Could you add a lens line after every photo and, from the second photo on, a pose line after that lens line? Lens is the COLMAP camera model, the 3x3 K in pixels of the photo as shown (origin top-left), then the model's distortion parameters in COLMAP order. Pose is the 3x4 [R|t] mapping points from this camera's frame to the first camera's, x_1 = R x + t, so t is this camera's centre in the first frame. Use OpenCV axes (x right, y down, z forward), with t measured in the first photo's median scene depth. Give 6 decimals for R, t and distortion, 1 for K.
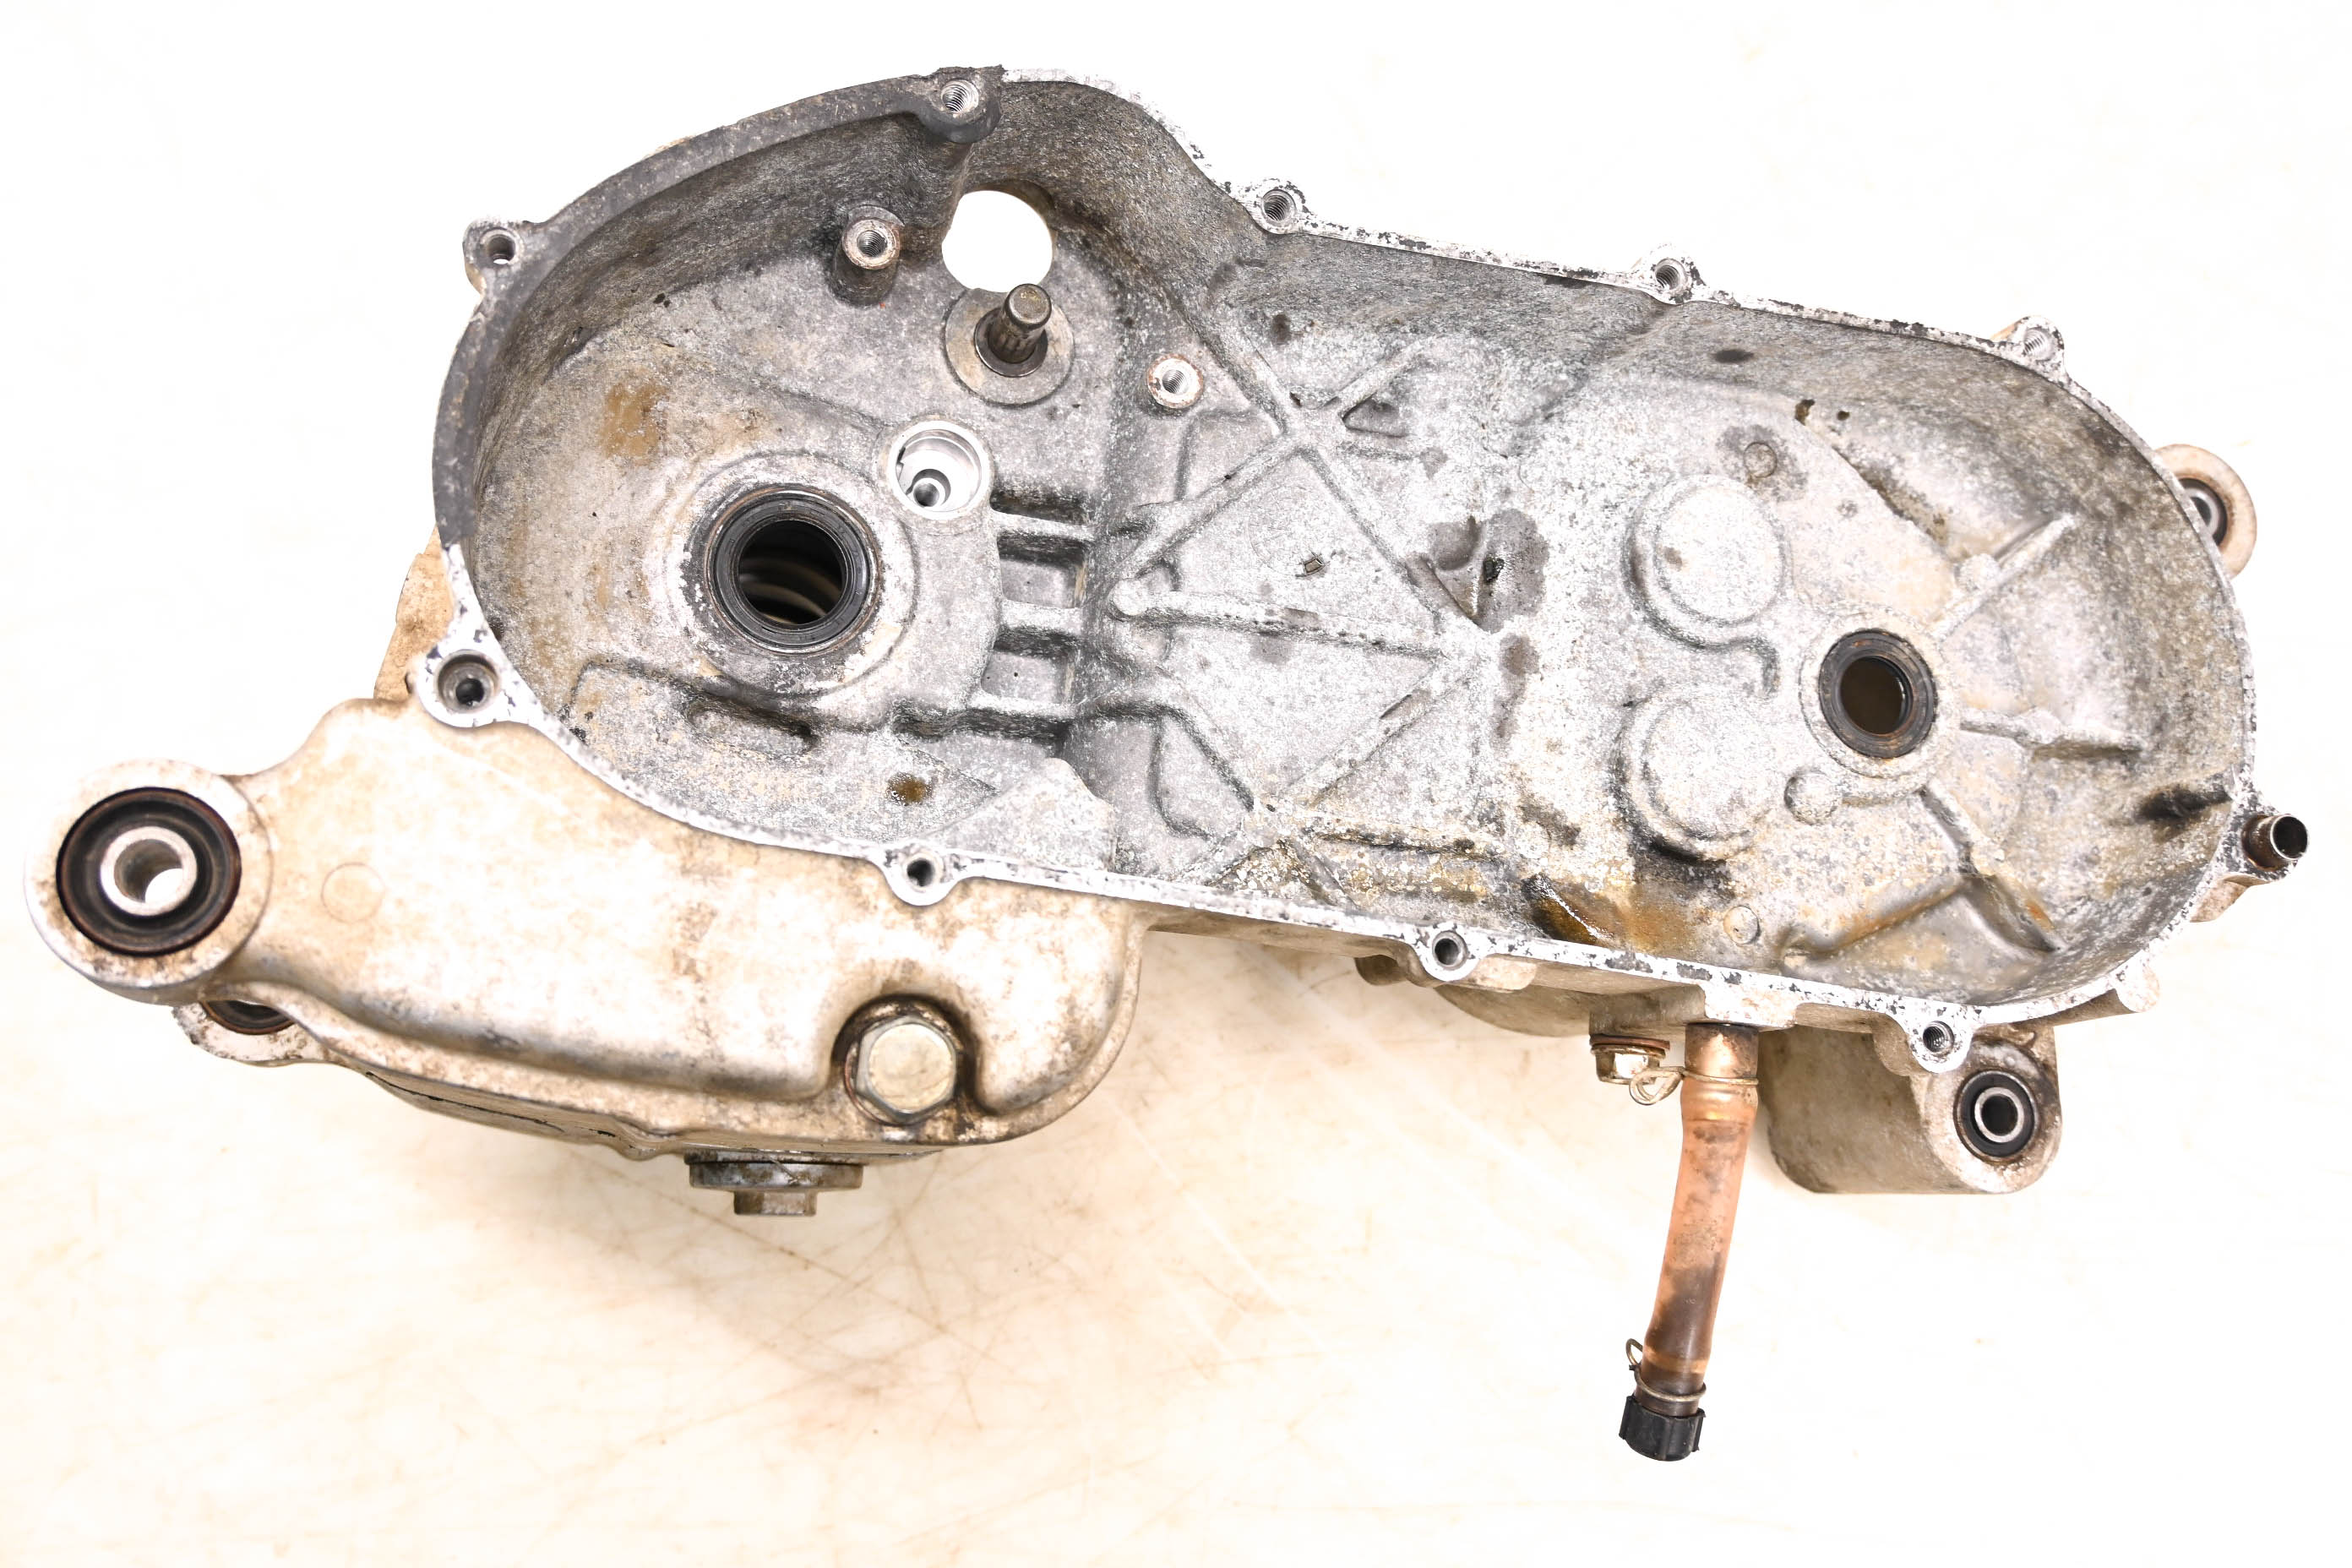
lens RADIAL K [[2405.1, 0, 1178.6], [0, 2405.1, 782.8], [0, 0, 1]] dist [-0.007896, 0.000000]
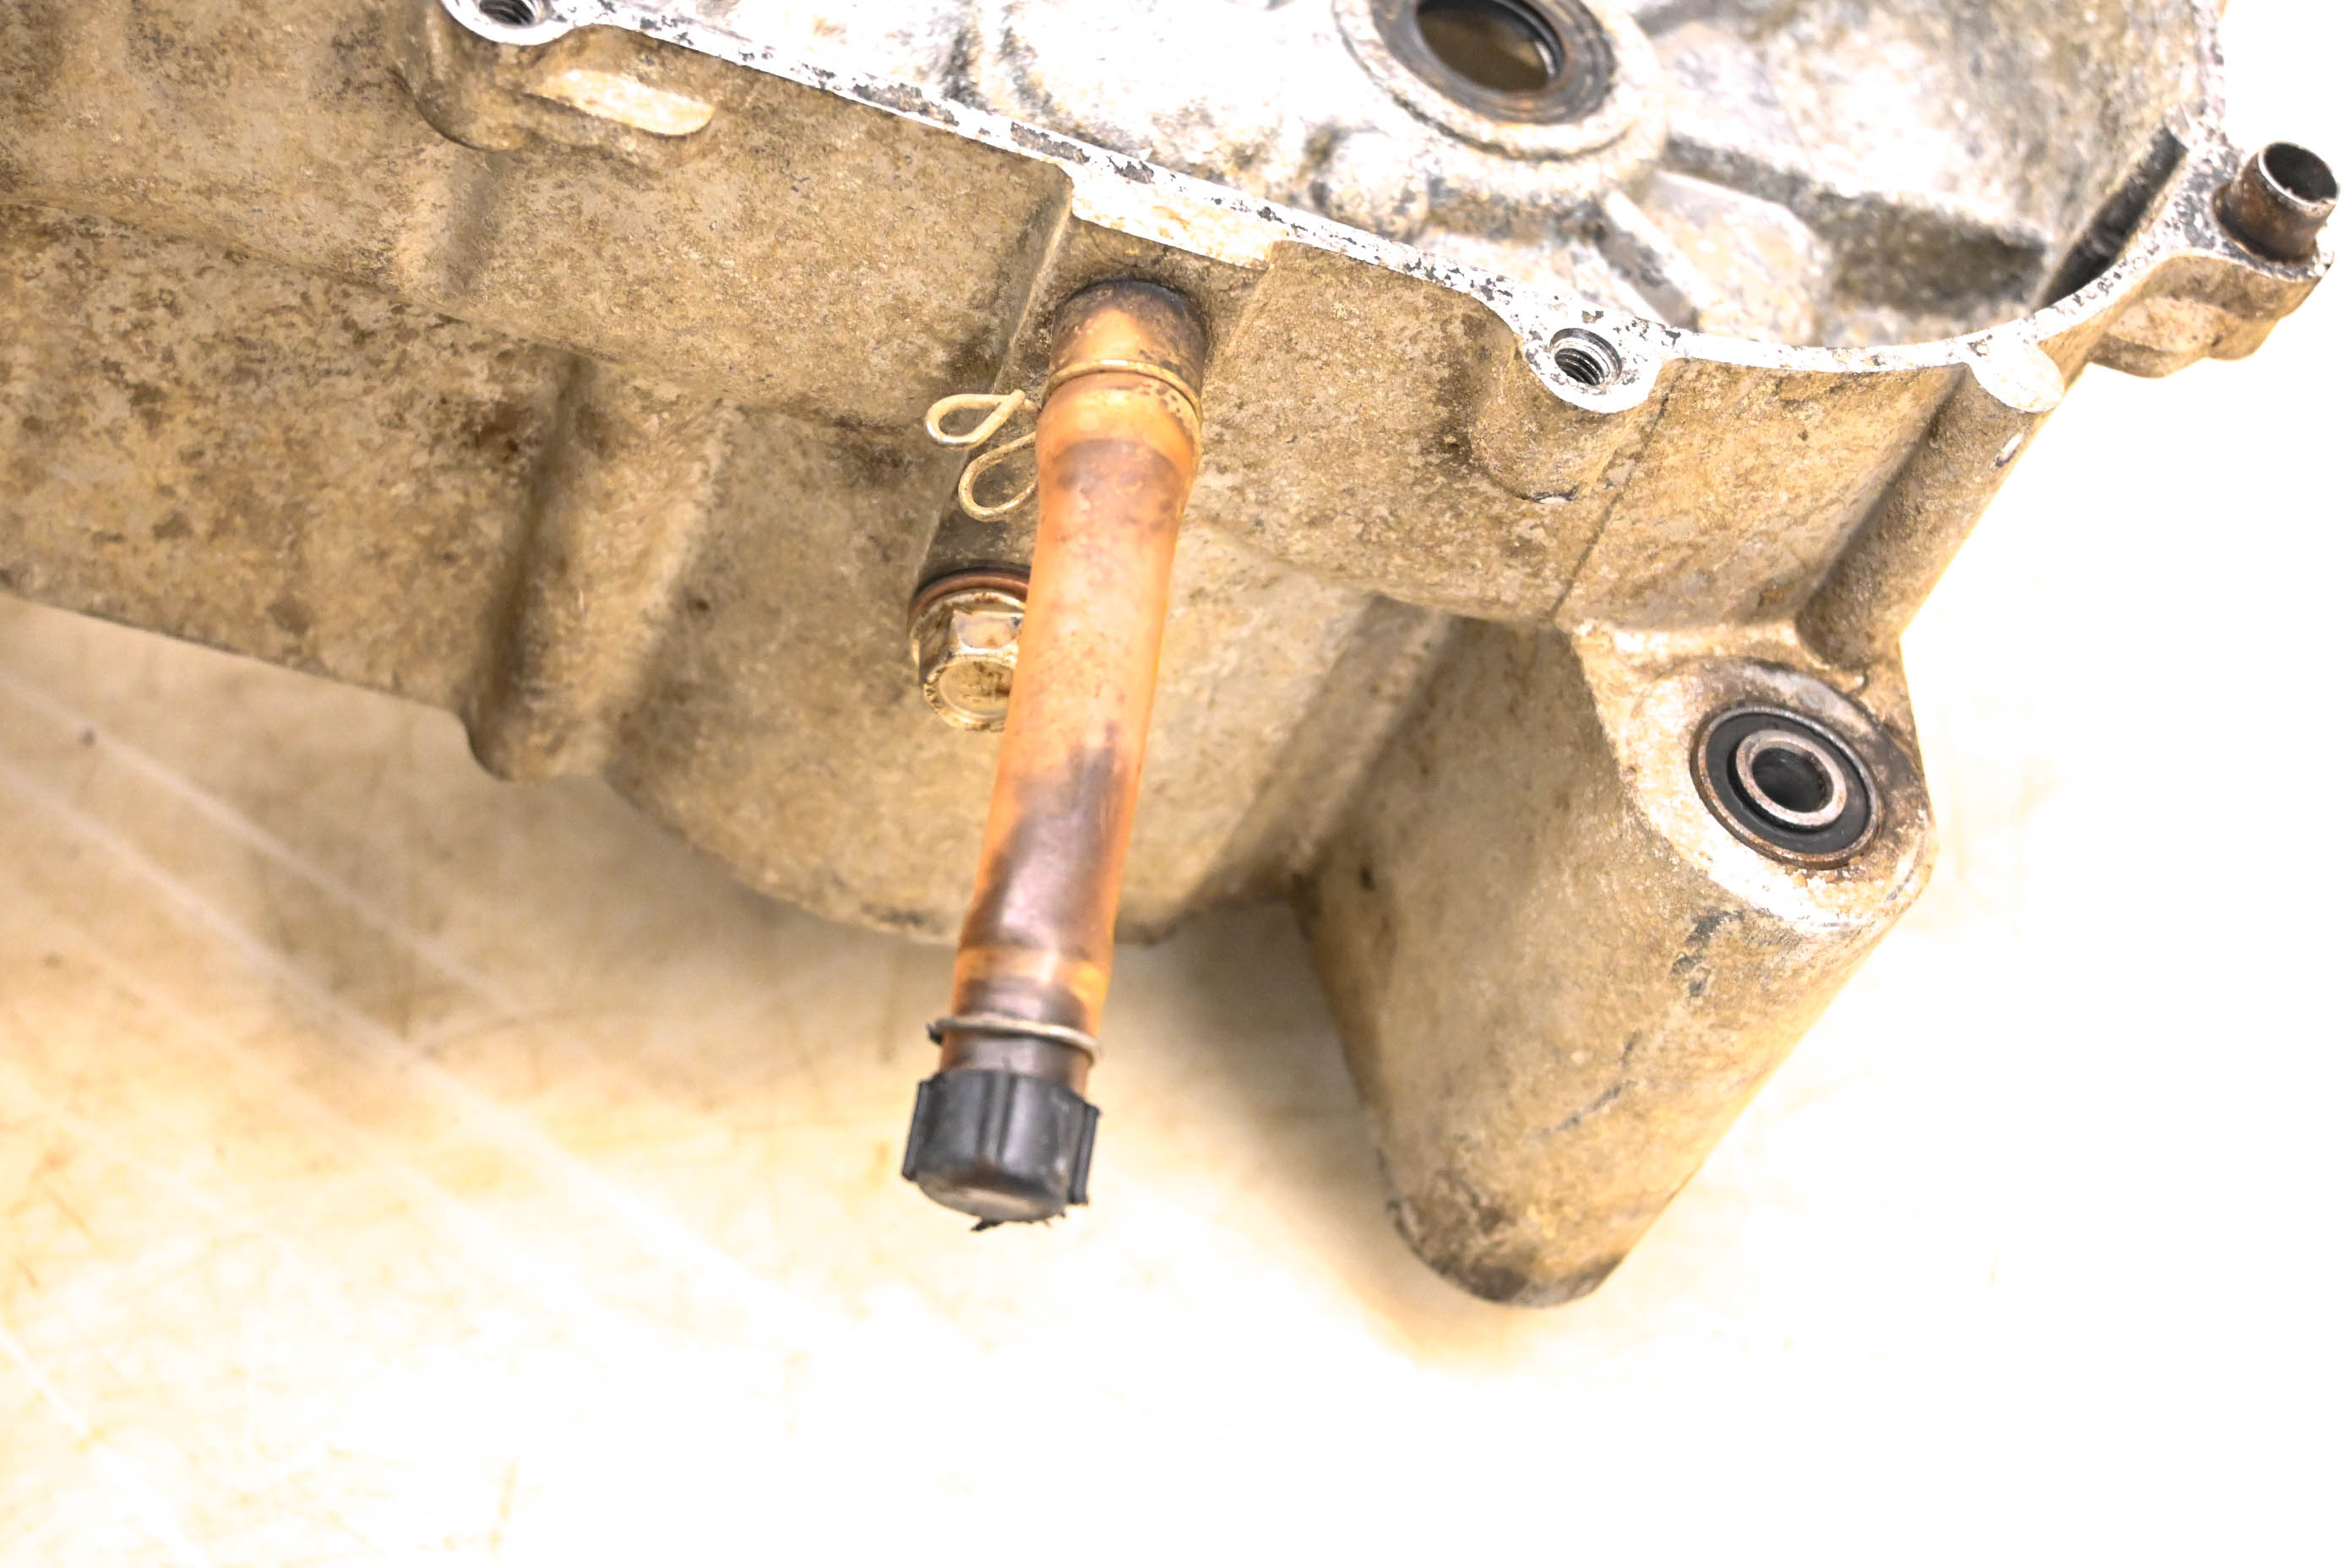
lens RADIAL K [[4538.9, 0, 1175.3], [0, 4538.9, 784.1], [0, 0, 1]] dist [0.001456, 0.000000]
pose [[0.996334, 0.033403, 0.078753, 0.154630], [0.007677, 0.881983, -0.471219, 0.545318], [-0.085199, 0.470096, 0.878493, 0.244843]]
